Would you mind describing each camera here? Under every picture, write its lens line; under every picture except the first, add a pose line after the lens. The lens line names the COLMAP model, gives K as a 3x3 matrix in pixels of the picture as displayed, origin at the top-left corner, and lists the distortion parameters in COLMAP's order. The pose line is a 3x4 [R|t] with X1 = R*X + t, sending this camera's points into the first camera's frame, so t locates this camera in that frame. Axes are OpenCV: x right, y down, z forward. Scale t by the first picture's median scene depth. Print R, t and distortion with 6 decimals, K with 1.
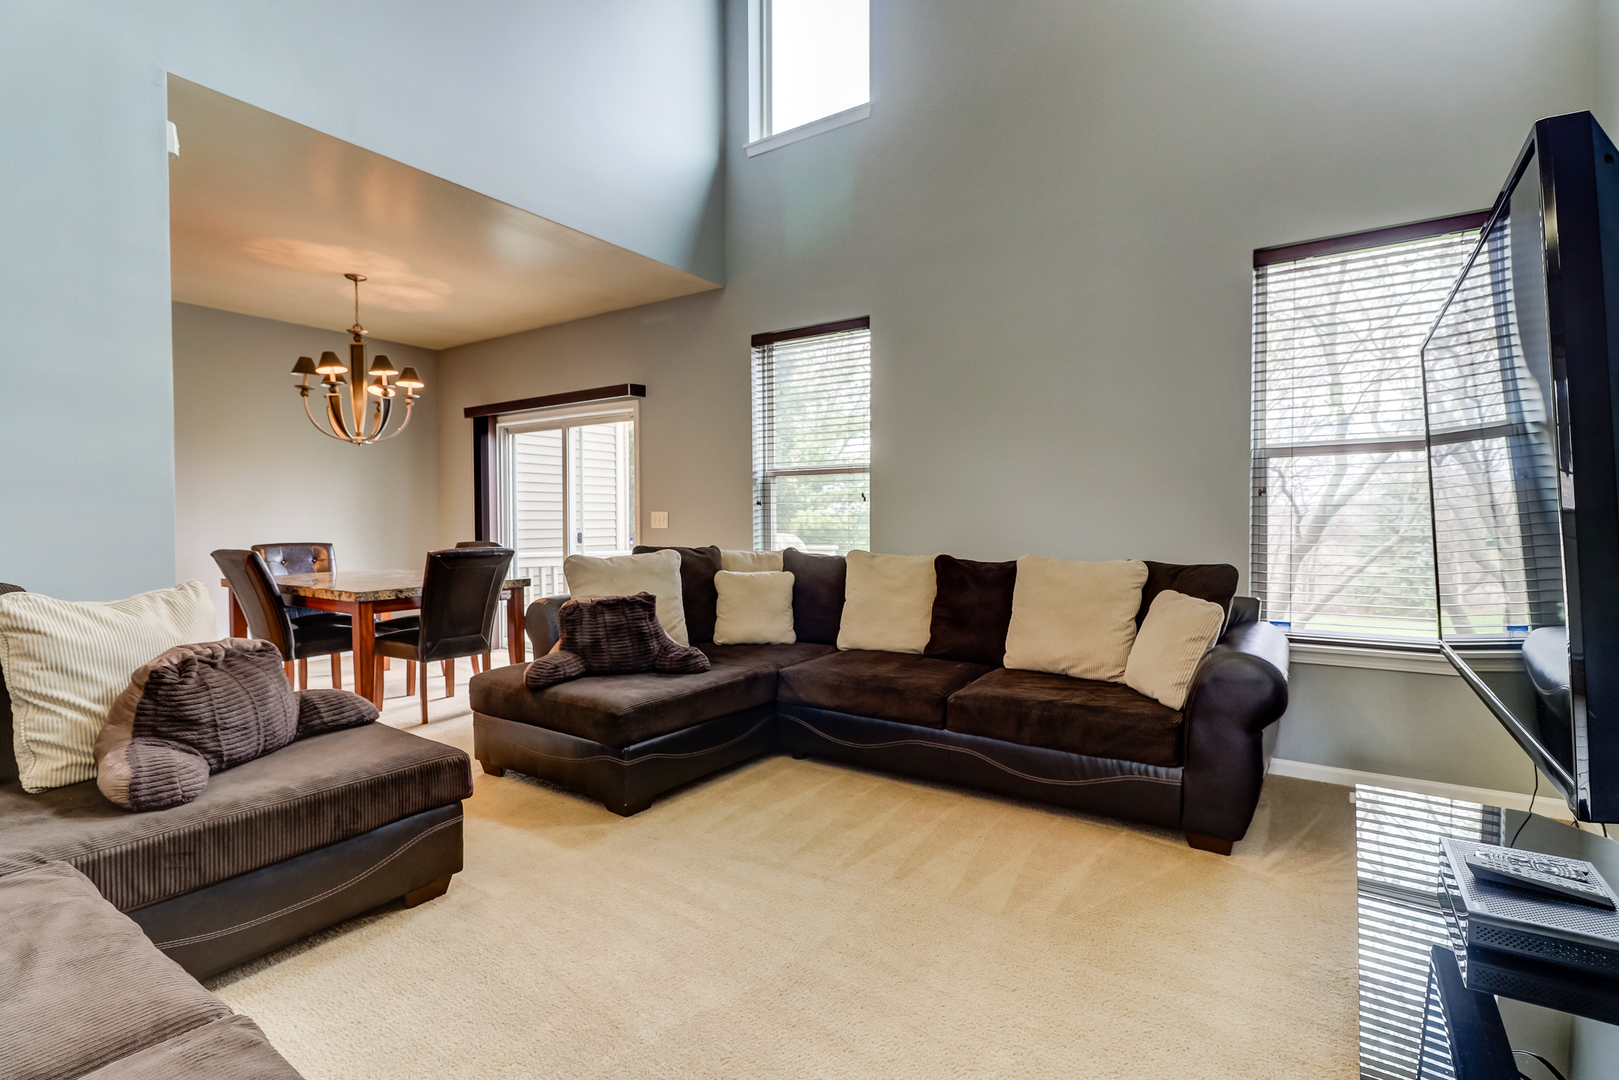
lens RADIAL K [[771.8, 0, 814.1], [0, 771.8, 534.6], [0, 0, 1]] dist [0.011226, -0.007321]
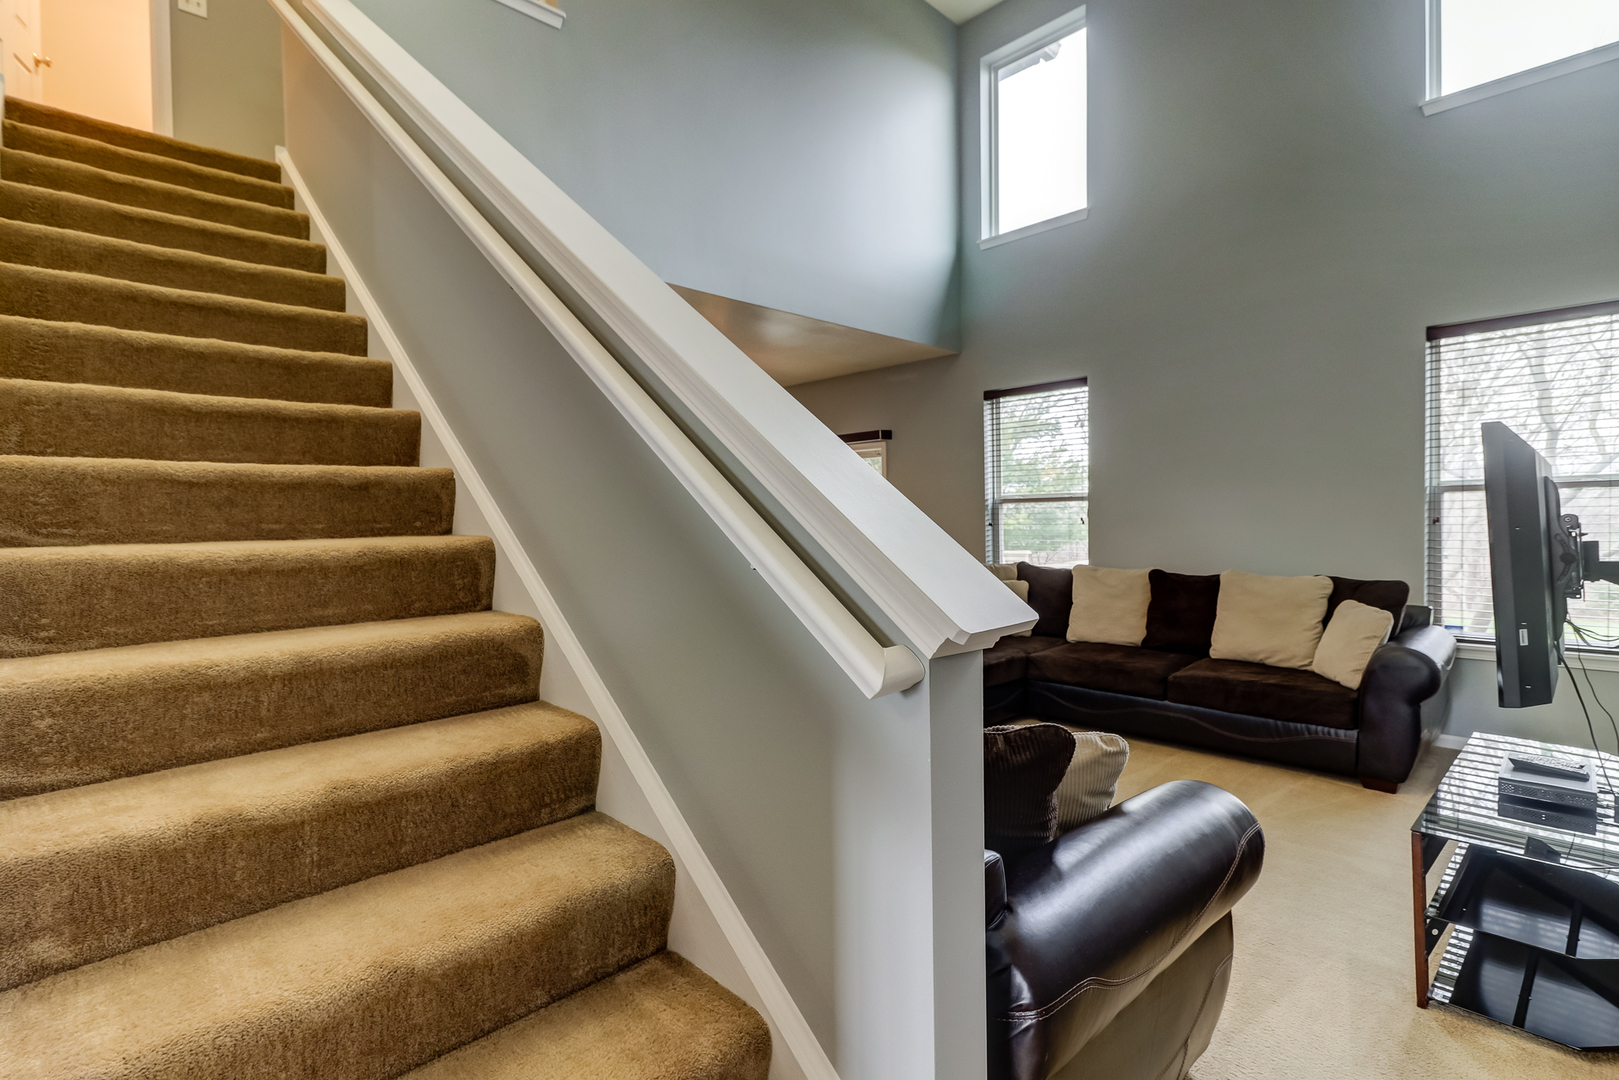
lens RADIAL K [[771.8, 0, 806.9], [0, 771.8, 532.8], [0, 0, 1]] dist [0.011226, -0.007321]
pose [[0.977339, -0.007865, -0.211533, -0.143261], [0.008172, 0.999966, 0.000575, -0.045028], [0.211522, -0.002290, 0.977371, -0.423443]]
